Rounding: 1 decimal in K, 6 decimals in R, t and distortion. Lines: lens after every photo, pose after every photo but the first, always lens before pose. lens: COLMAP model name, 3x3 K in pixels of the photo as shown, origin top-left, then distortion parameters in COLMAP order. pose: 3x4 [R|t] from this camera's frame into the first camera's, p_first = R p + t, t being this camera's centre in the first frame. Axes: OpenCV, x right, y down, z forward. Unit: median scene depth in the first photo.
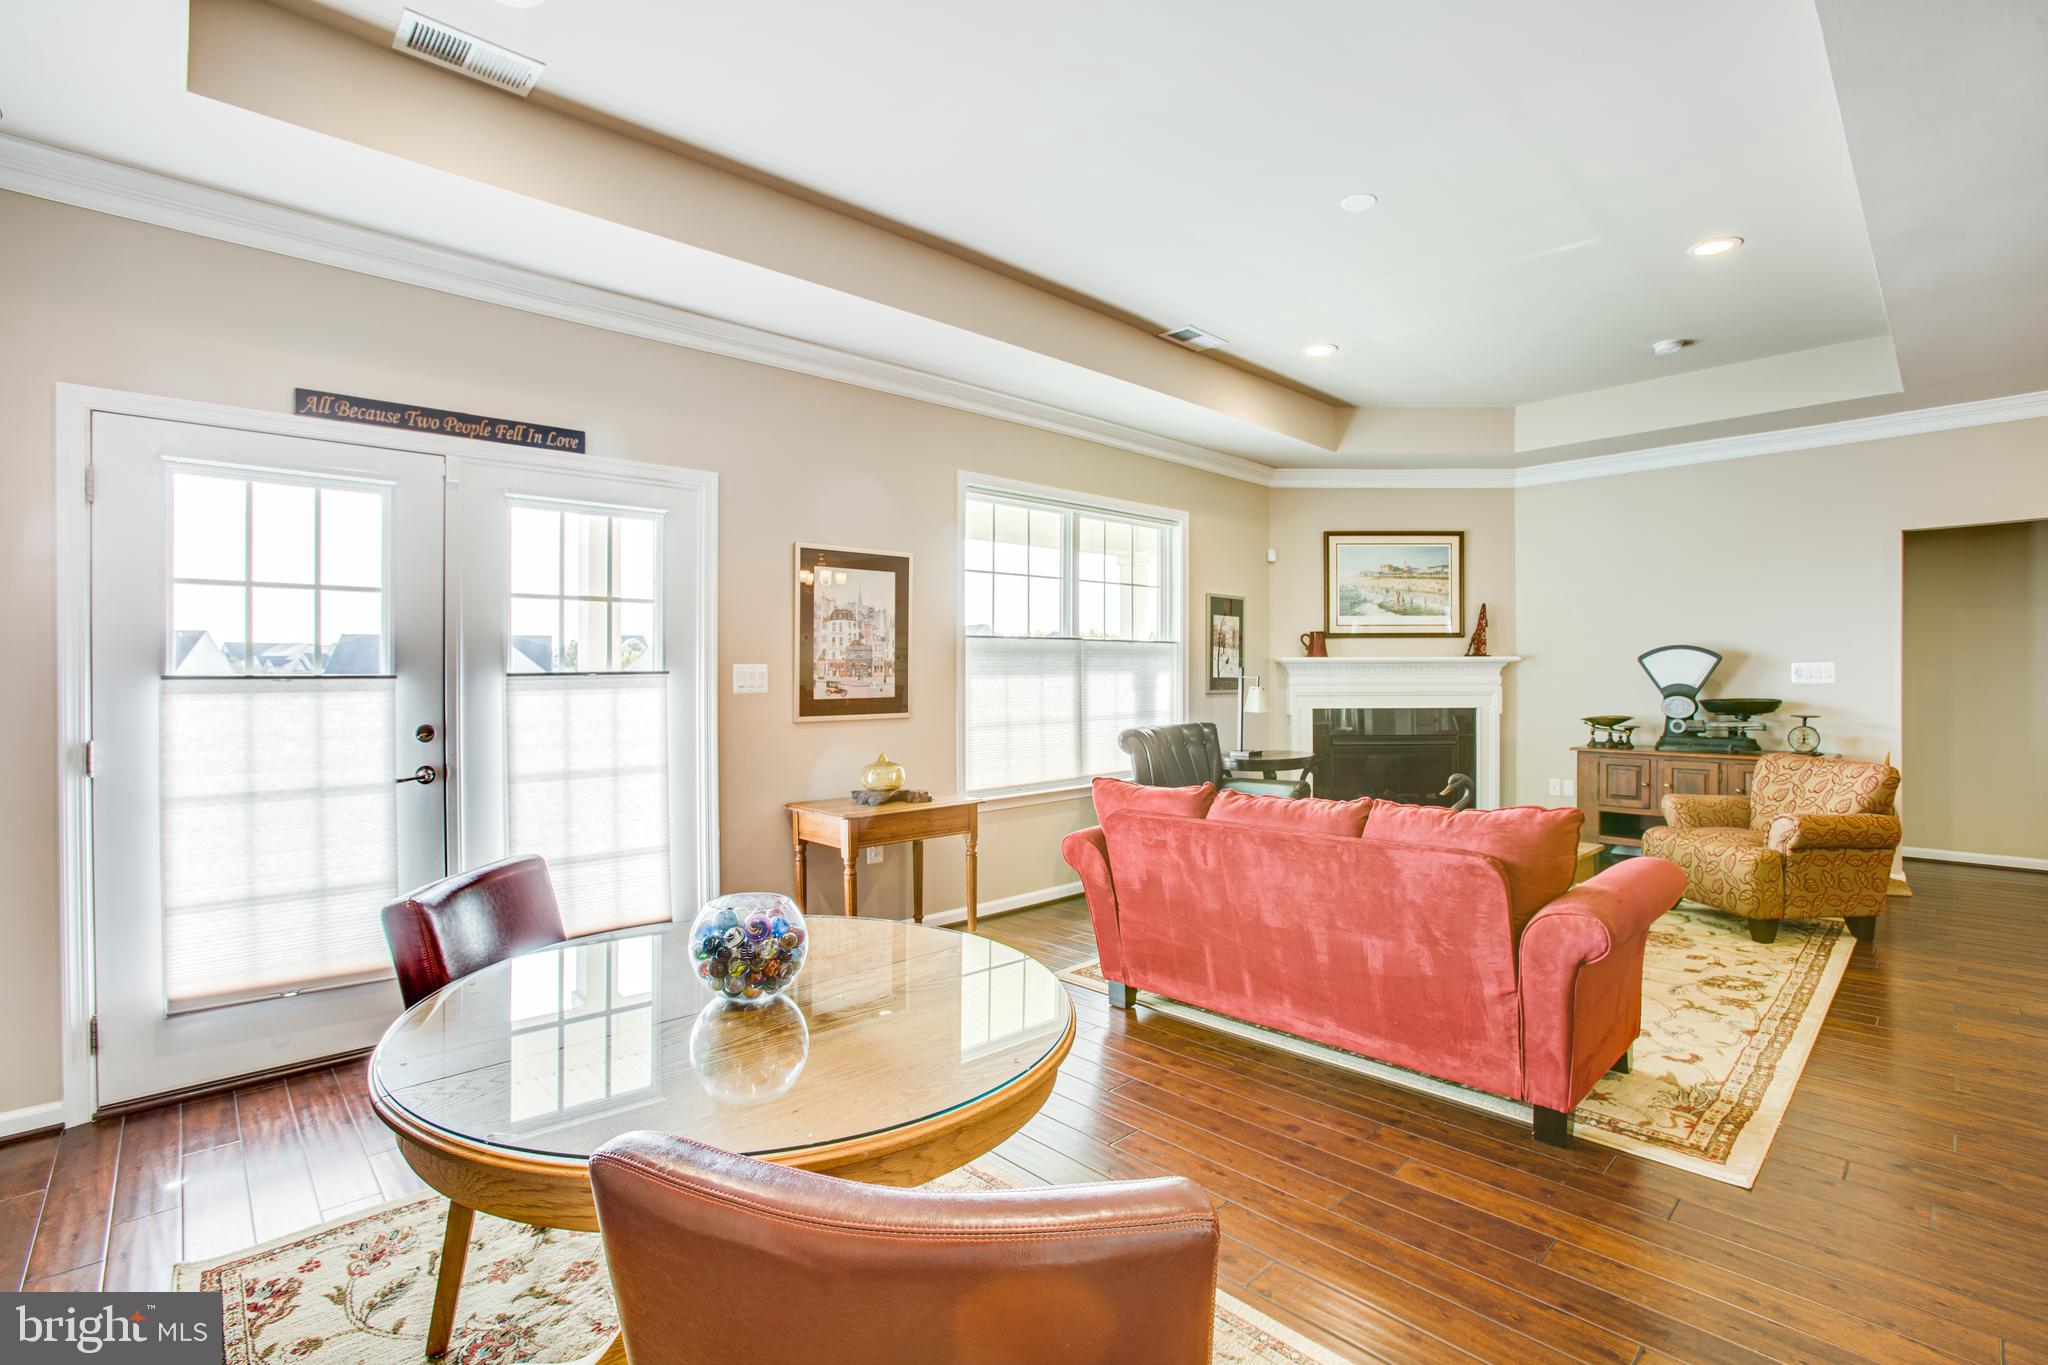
lens RADIAL K [[946.2, 0, 1005.4], [0, 946.2, 673.1], [0, 0, 1]] dist [-0.057006, 0.019173]
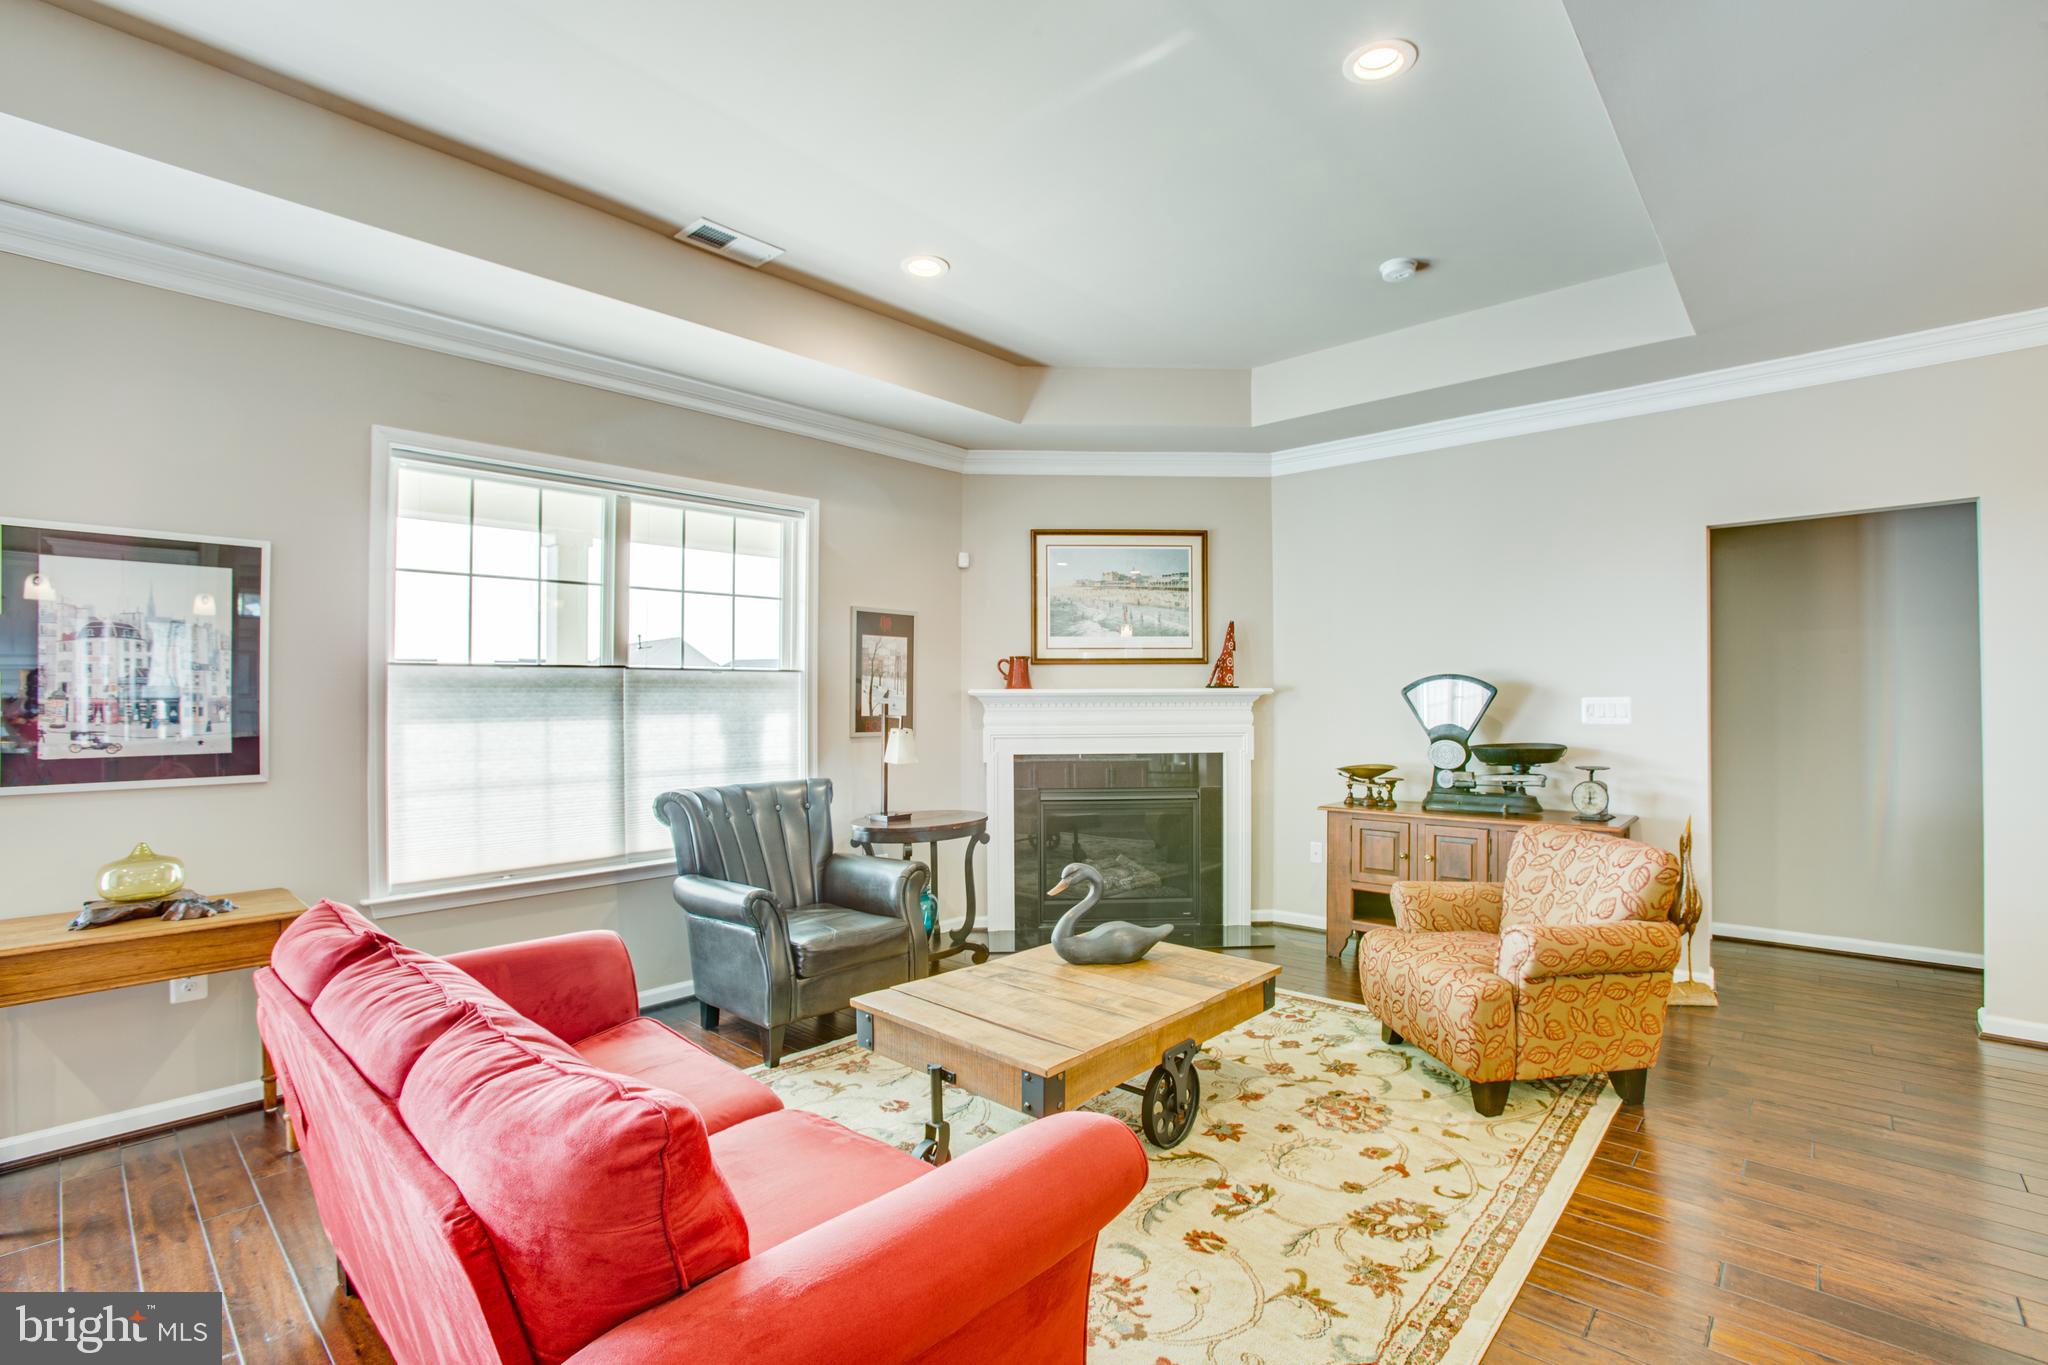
lens RADIAL K [[947.1, 0, 1000.2], [0, 947.1, 687.0], [0, 0, 1]] dist [-0.077731, 0.025619]
pose [[0.997629, -0.000085, 0.068815, 0.354072], [0.000980, 0.999915, -0.012981, -0.011487], [-0.068808, 0.013018, 0.997545, 0.289628]]
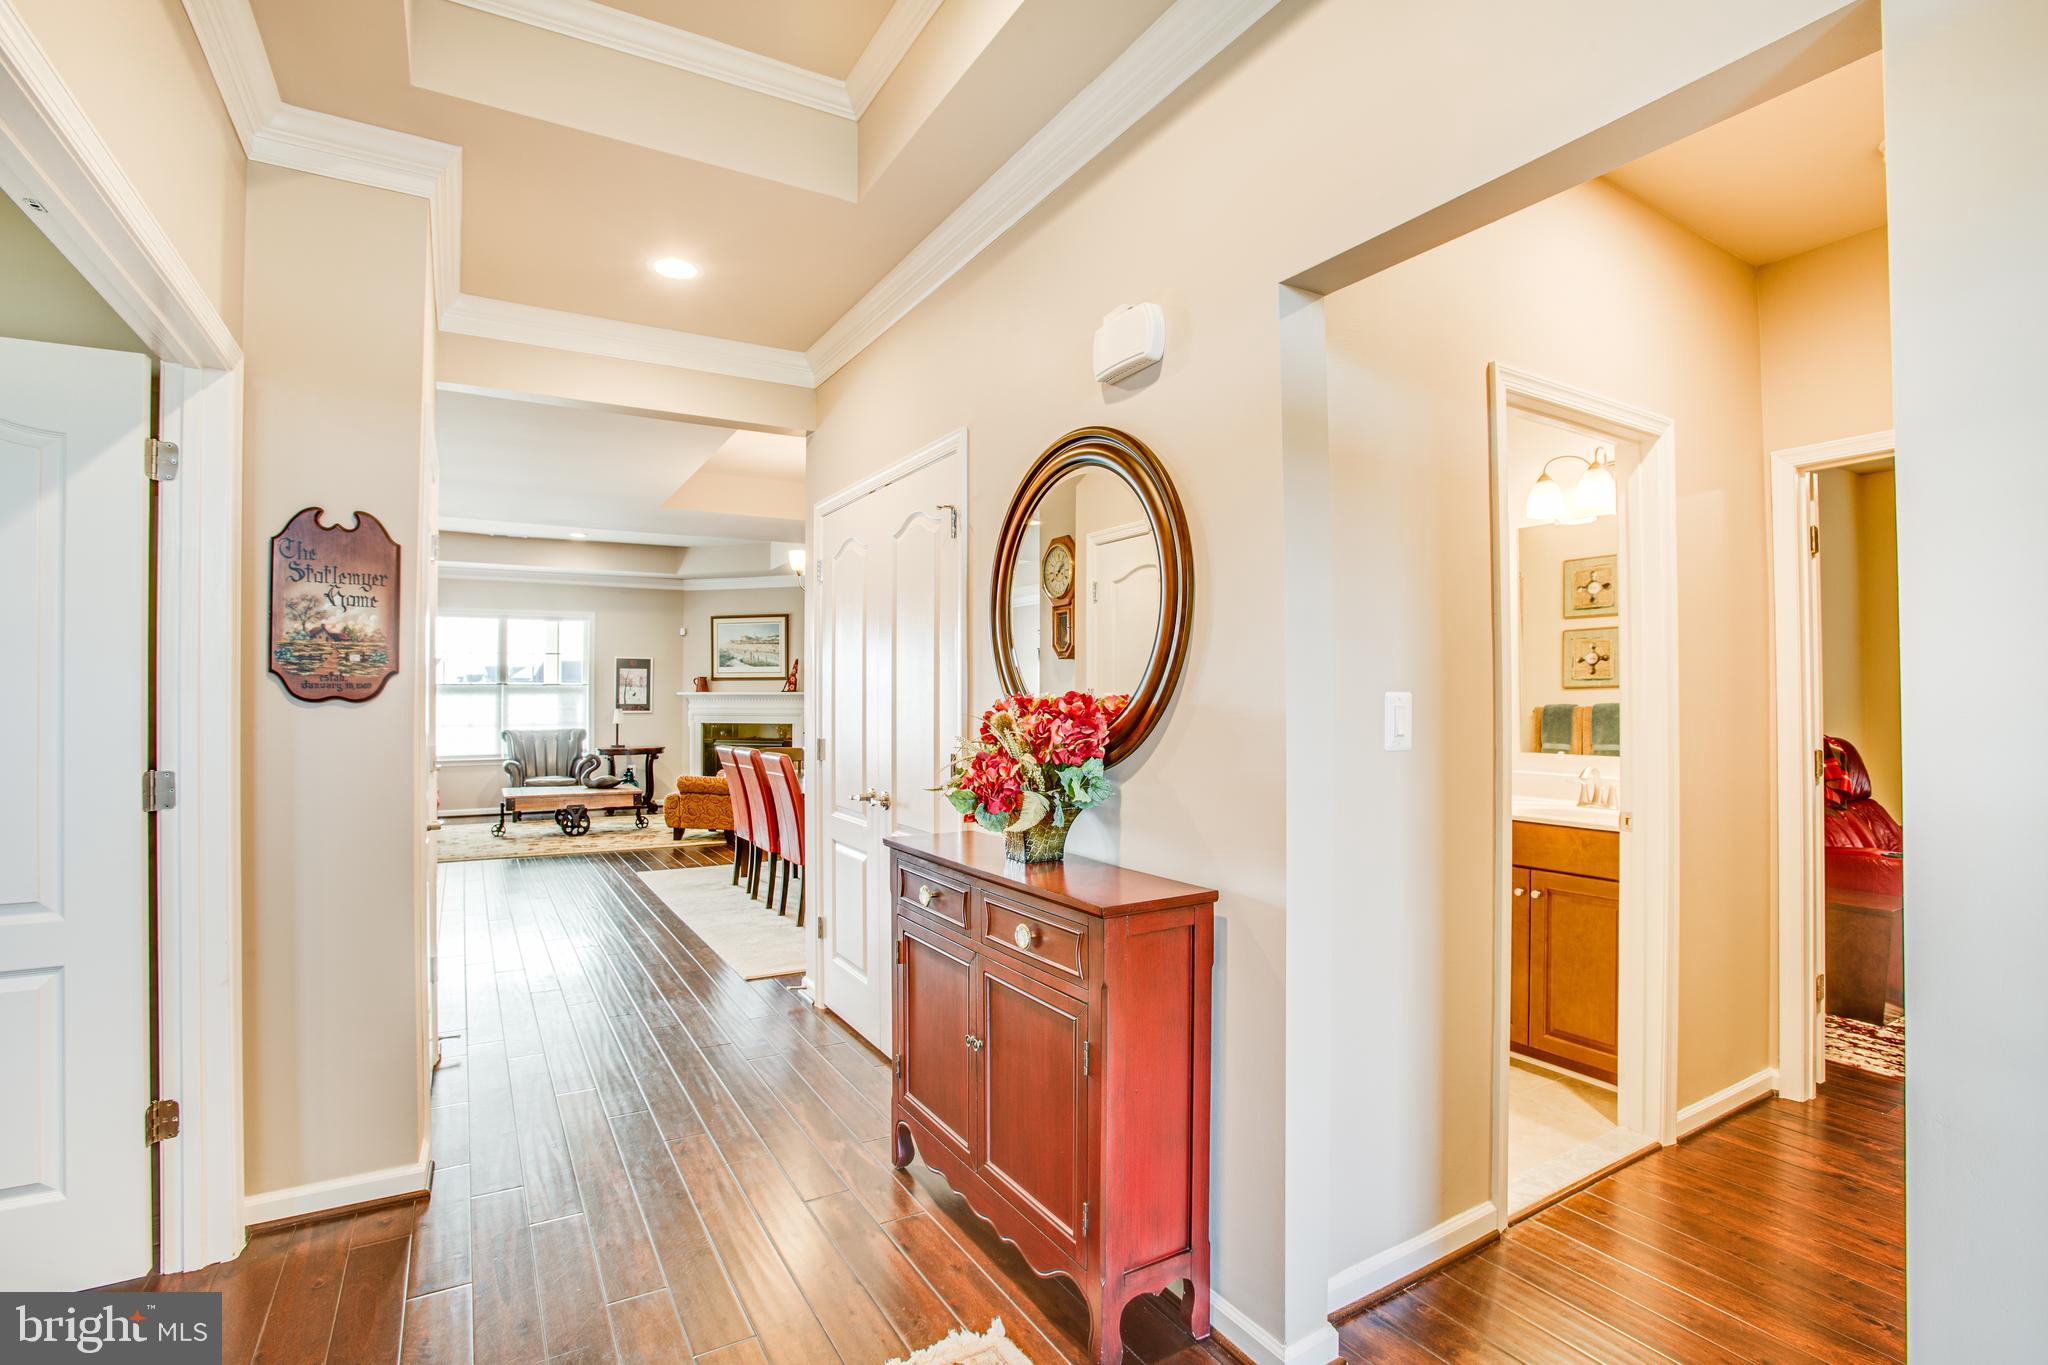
lens RADIAL K [[947.1, 0, 1000.2], [0, 947.1, 687.0], [0, 0, 1]] dist [-0.077731, 0.025619]
pose [[0.976118, 0.000733, -0.217239, 1.633594], [-0.003049, 0.999942, -0.010325, -0.014393], [0.217219, 0.010741, 0.976064, -0.688912]]
